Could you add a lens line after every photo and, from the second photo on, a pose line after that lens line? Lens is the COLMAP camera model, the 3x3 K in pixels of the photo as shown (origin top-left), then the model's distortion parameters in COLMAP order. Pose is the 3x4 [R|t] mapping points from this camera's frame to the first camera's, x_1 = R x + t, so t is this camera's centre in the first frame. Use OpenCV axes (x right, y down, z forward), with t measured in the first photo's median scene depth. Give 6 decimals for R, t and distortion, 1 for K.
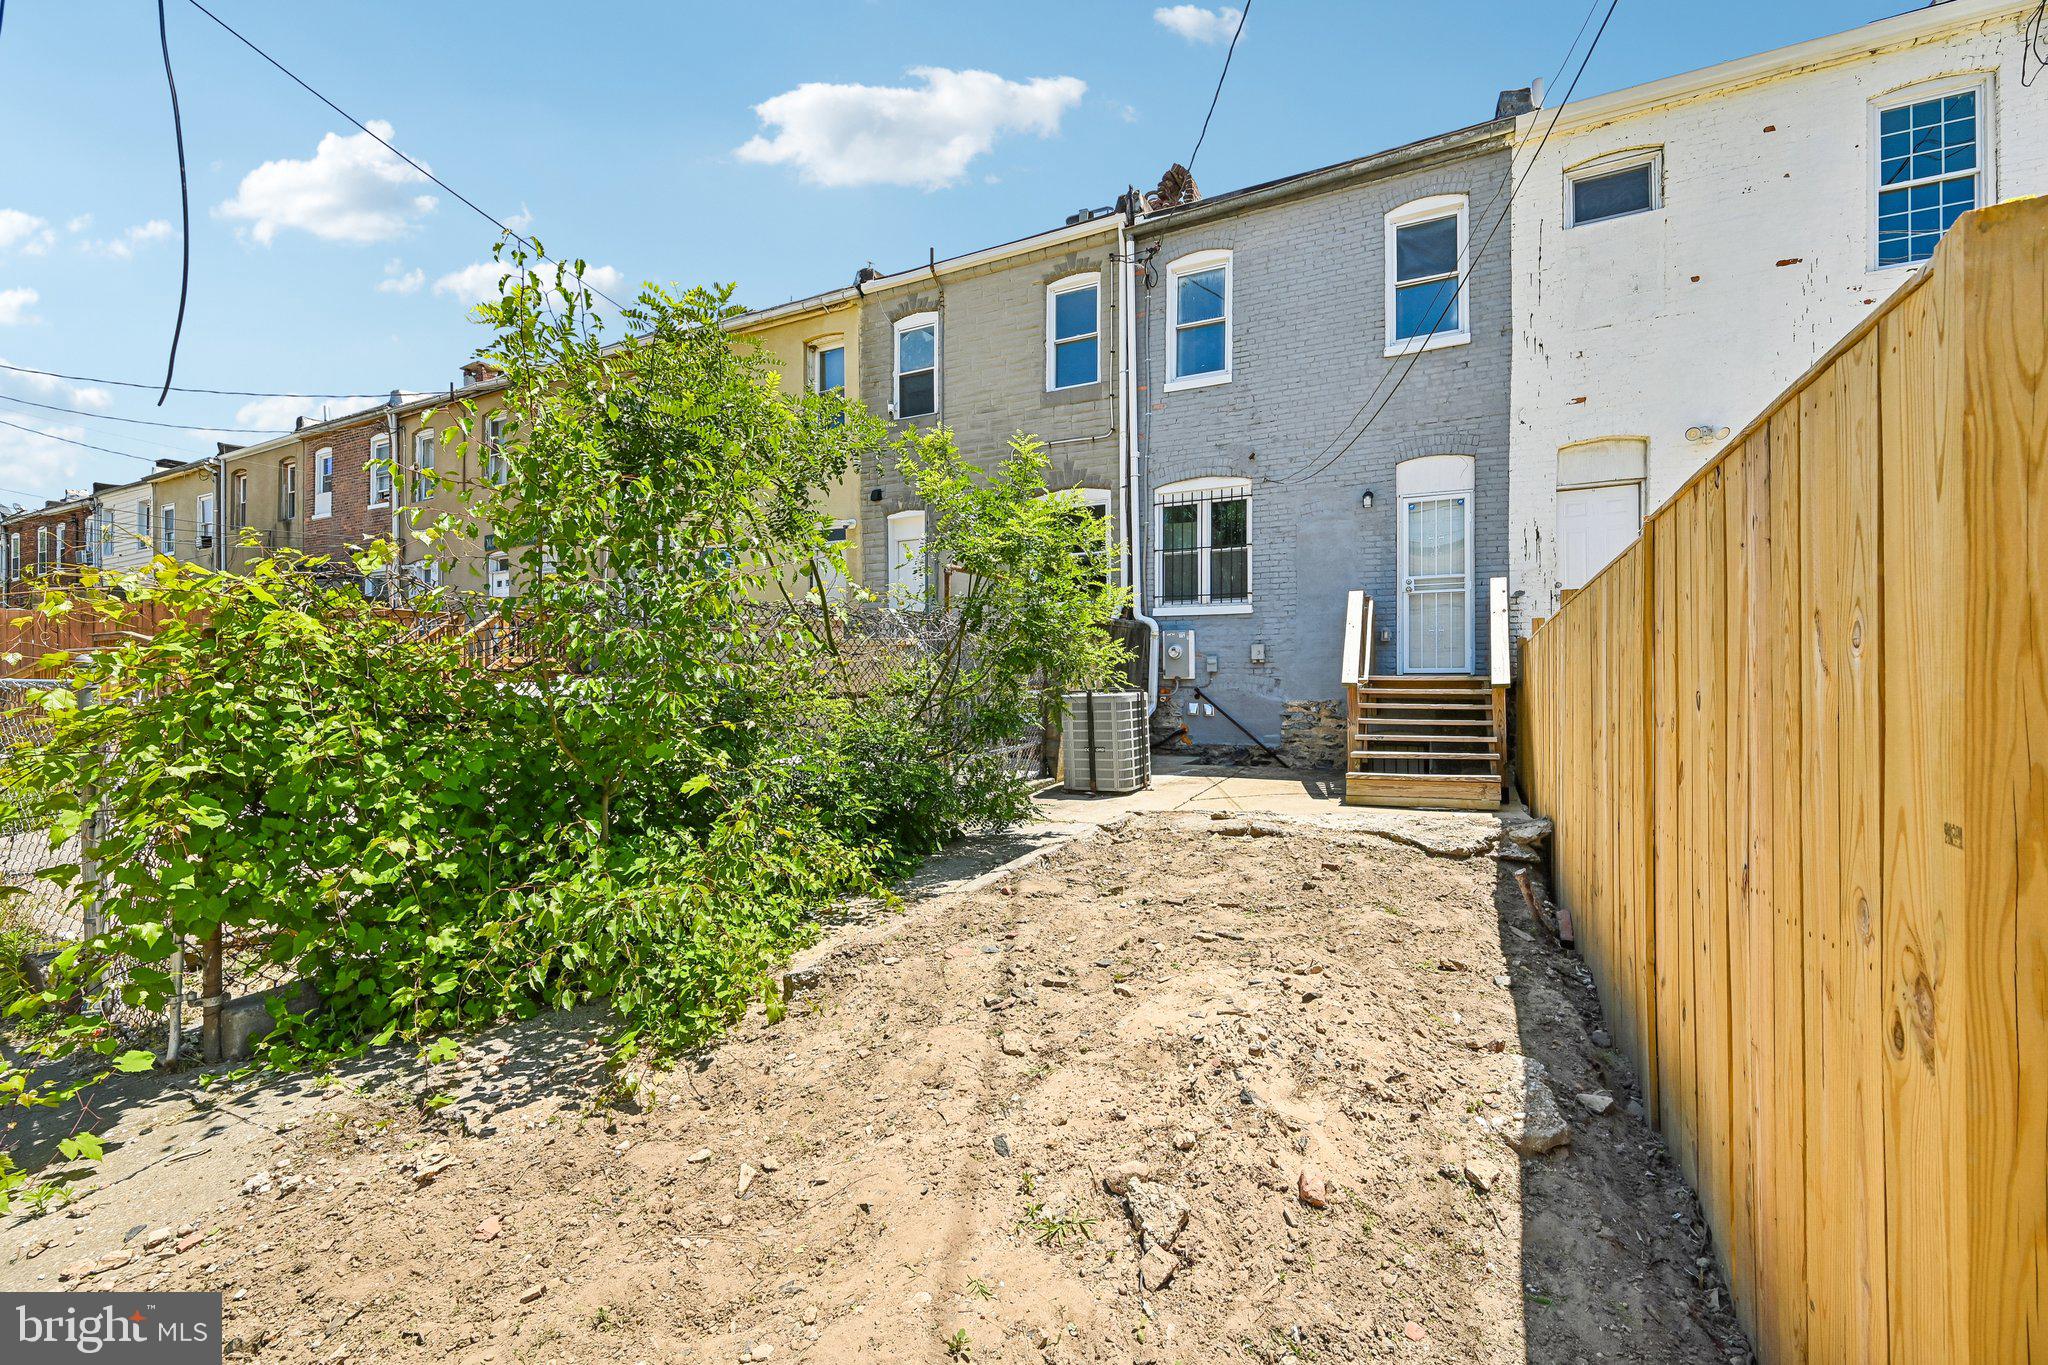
lens RADIAL K [[885.6, 0, 1027.2], [0, 885.6, 685.0], [0, 0, 1]] dist [0.003118, 0.001938]
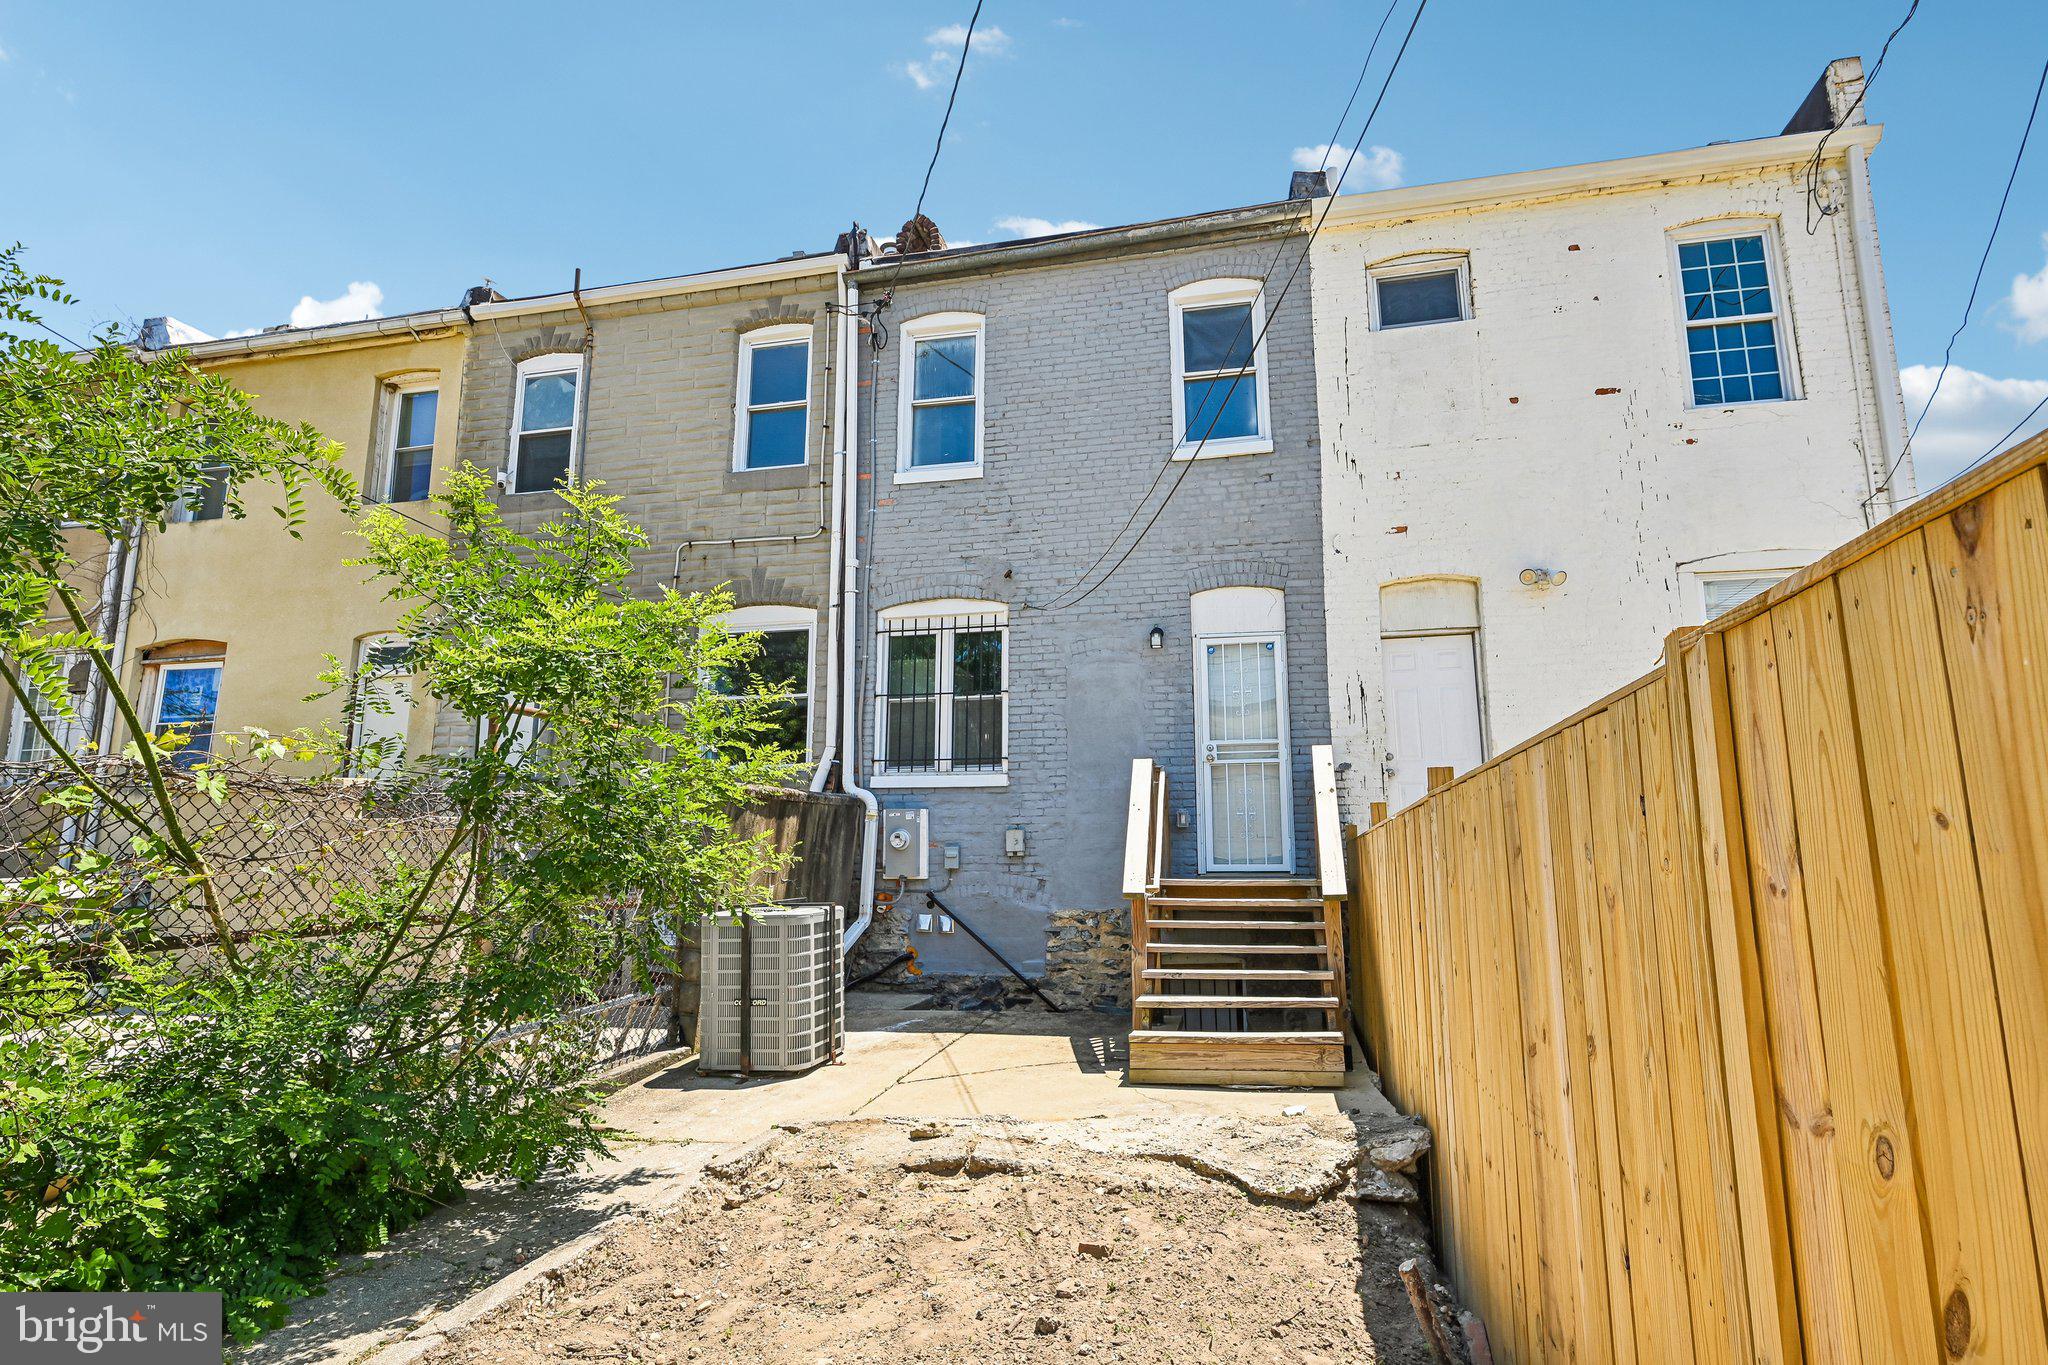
lens RADIAL K [[1072.4, 0, 1025.7], [0, 1072.4, 683.2], [0, 0, 1]] dist [0.002582, 0.001416]
pose [[0.972600, 0.037949, 0.229366, 0.070062], [0.000624, 0.986158, -0.165808, -0.020162], [-0.232483, 0.161408, 0.959114, 0.160175]]
